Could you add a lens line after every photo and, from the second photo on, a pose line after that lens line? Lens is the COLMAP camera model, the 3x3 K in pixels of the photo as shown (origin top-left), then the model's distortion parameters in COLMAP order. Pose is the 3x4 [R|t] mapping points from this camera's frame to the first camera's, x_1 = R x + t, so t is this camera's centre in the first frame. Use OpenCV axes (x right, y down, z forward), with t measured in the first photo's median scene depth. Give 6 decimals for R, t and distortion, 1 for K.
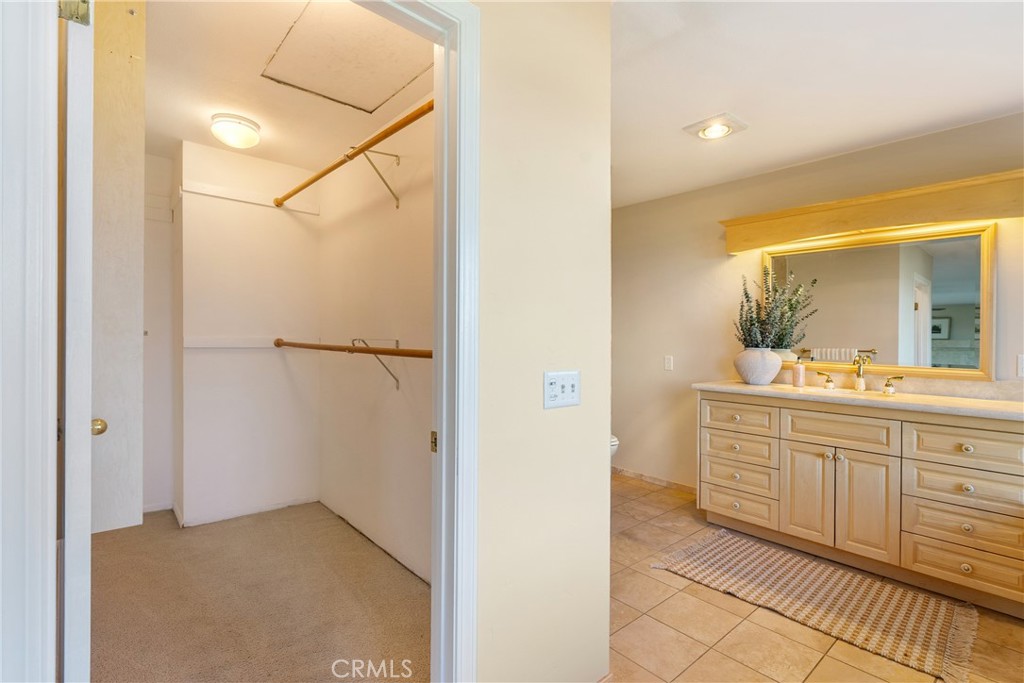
lens RADIAL K [[490.5, 0, 444.0], [0, 490.5, 332.9], [0, 0, 1]] dist [-0.007082, 0.000362]
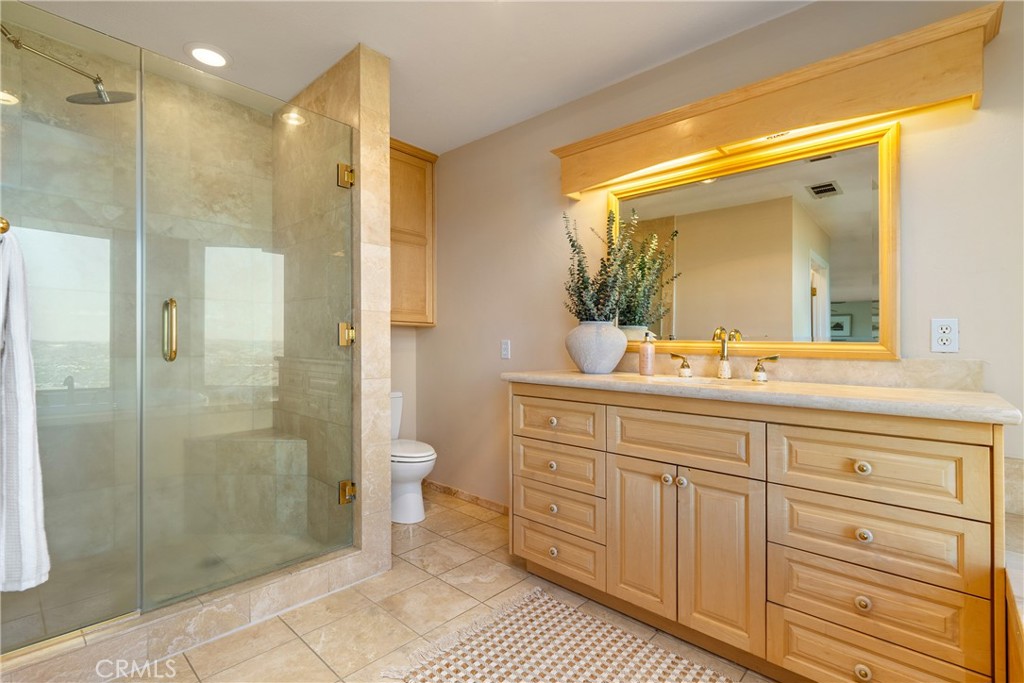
lens RADIAL K [[490.5, 0, 444.0], [0, 490.5, 332.9], [0, 0, 1]] dist [-0.007082, 0.000362]
pose [[0.994381, 0.000294, 0.105862, 0.394349], [0.000944, 0.999932, -0.011644, 0.062432], [-0.105858, 0.011679, 0.994313, 0.359542]]
